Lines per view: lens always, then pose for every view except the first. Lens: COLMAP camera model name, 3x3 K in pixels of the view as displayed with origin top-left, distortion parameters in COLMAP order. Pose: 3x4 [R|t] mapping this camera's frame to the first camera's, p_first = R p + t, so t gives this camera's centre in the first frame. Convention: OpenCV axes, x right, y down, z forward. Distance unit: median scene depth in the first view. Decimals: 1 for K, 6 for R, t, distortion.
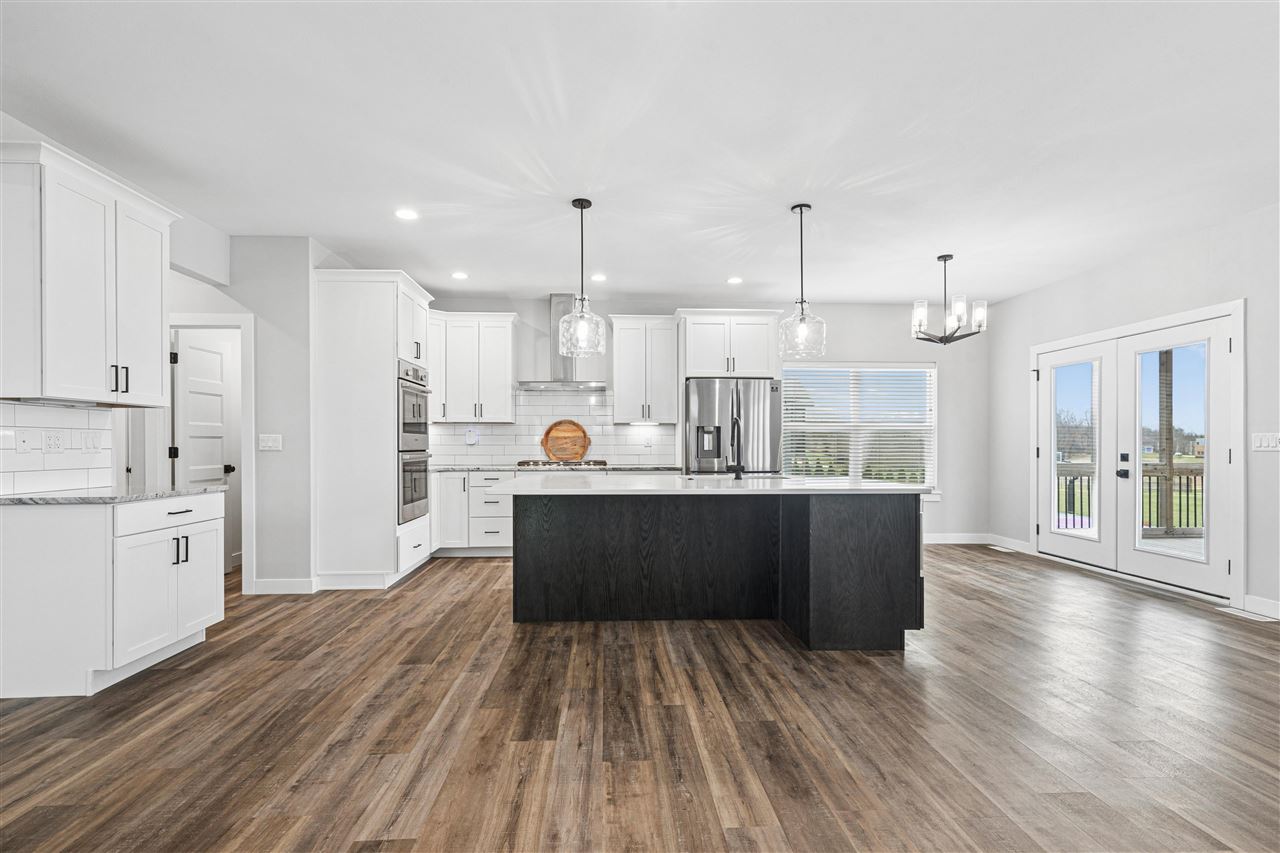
lens RADIAL K [[580.2, 0, 637.7], [0, 580.2, 447.0], [0, 0, 1]] dist [-0.001084, 0.002102]
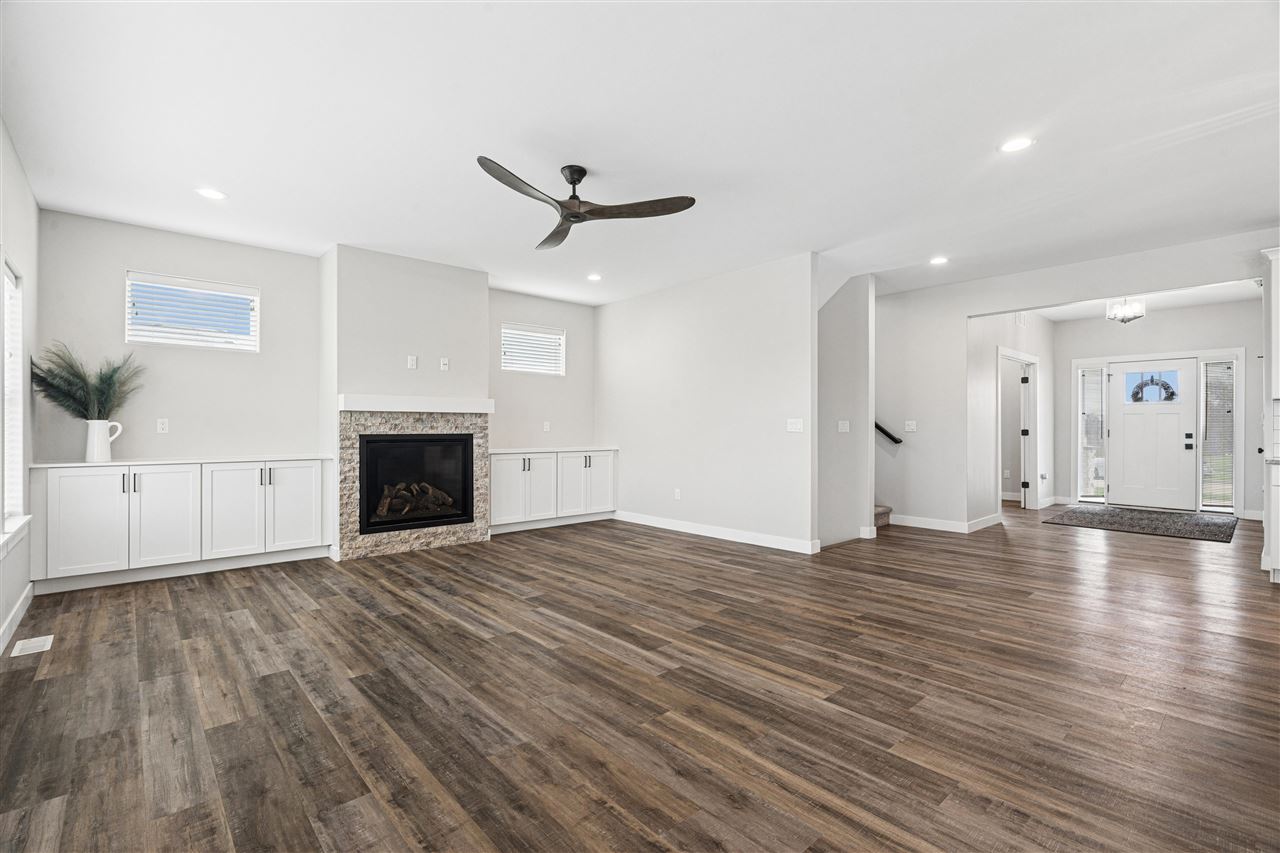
lens RADIAL K [[580.2, 0, 635.2], [0, 580.2, 427.2], [0, 0, 1]] dist [-0.001084, 0.002102]
pose [[-0.779862, -0.001109, -0.625951, 1.018956], [-0.002468, 0.999996, 0.001304, -0.000902], [0.625947, 0.002561, -0.779862, 0.814406]]
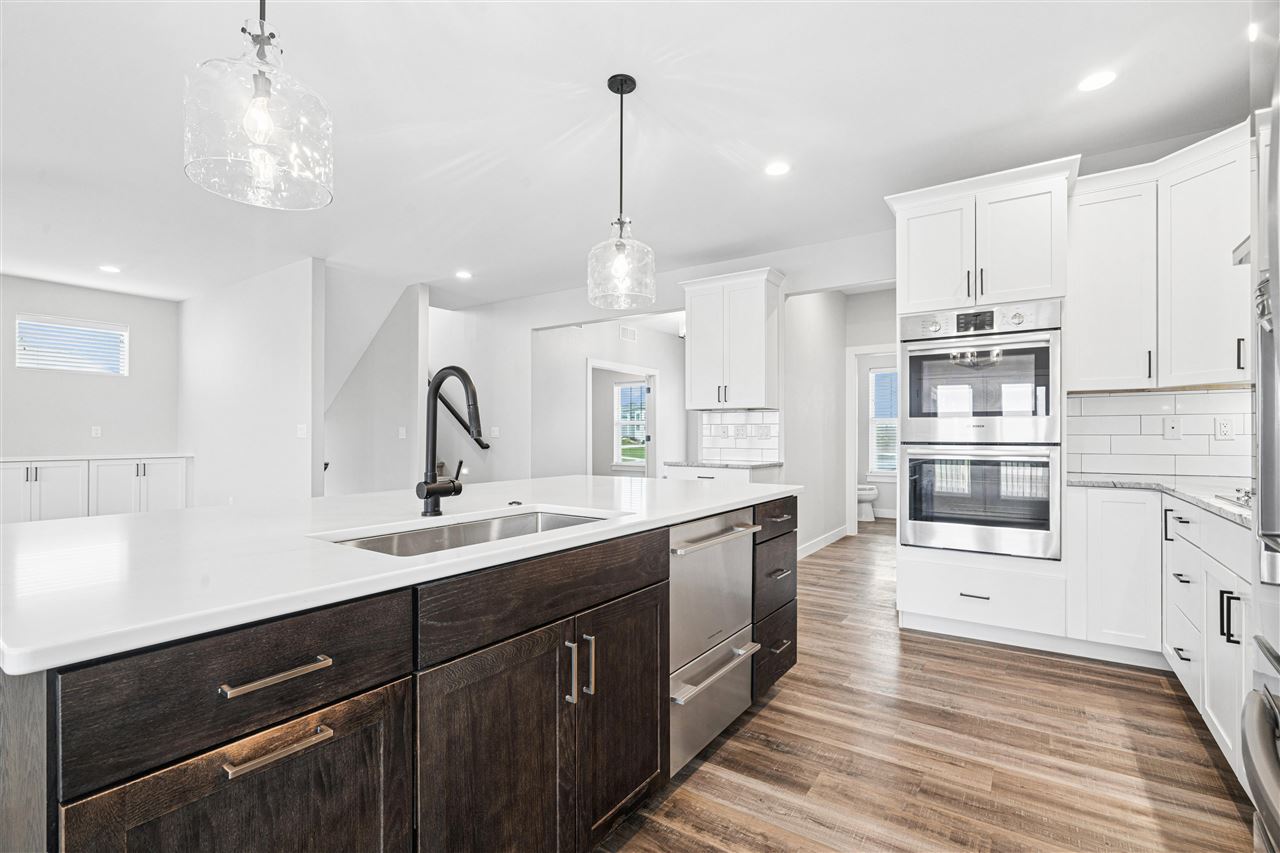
lens RADIAL K [[580.2, 0, 636.5], [0, 580.2, 433.5], [0, 0, 1]] dist [-0.001084, 0.002102]
pose [[-0.606111, -0.002220, -0.795377, 0.447472], [-0.005211, 0.999986, 0.001180, -0.004169], [0.795363, 0.004860, -0.606114, 1.457663]]
